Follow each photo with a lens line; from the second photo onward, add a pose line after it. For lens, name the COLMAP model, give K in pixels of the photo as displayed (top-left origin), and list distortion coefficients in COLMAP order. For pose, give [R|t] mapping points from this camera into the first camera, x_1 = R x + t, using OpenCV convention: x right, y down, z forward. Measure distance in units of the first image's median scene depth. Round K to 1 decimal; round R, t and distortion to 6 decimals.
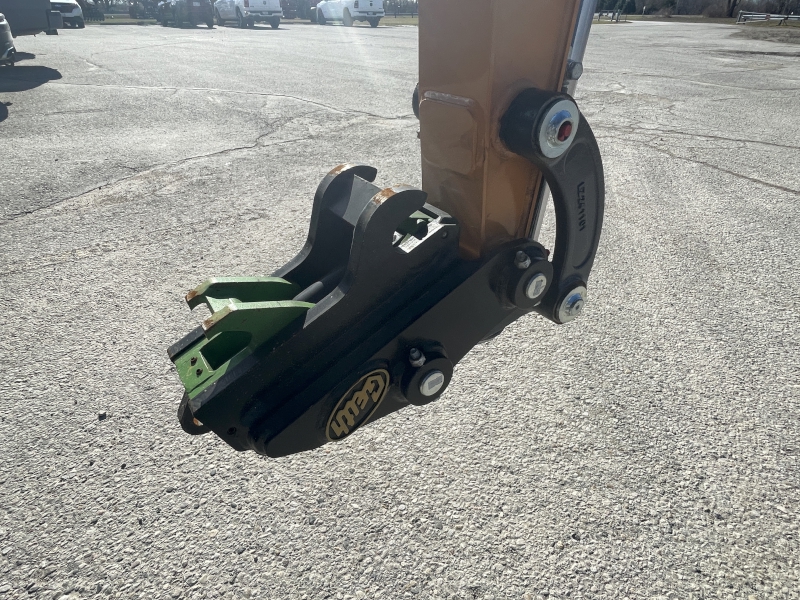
lens RADIAL K [[477.0, 0, 400.0], [0, 477.0, 300.0], [0, 0, 1]] dist [-0.000292, 0.000480]
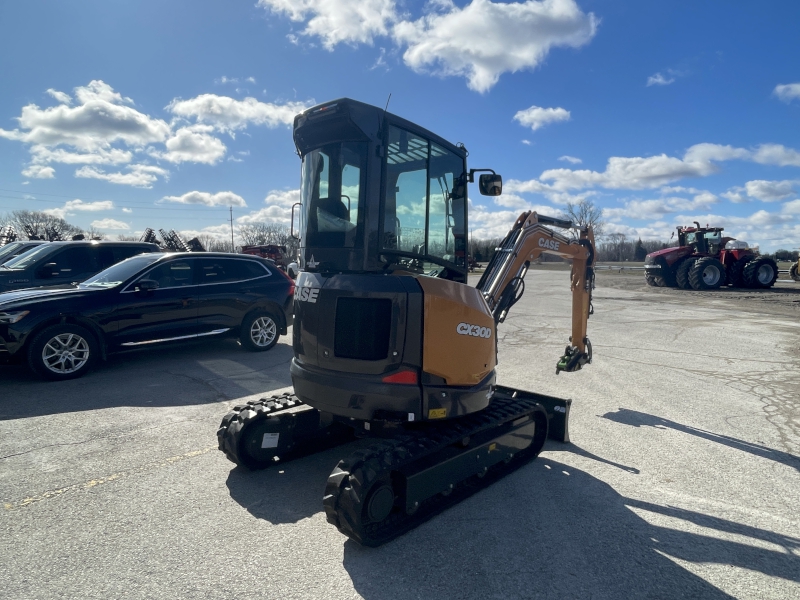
lens RADIAL K [[517.3, 0, 400.0], [0, 517.3, 300.0], [0, 0, 1]] dist [-0.001577, -0.000086]
pose [[0.980407, -0.019295, 0.196034, -0.361193], [0.103010, 0.898489, -0.426739, 0.198330], [-0.167900, 0.438571, 0.882873, -0.534079]]
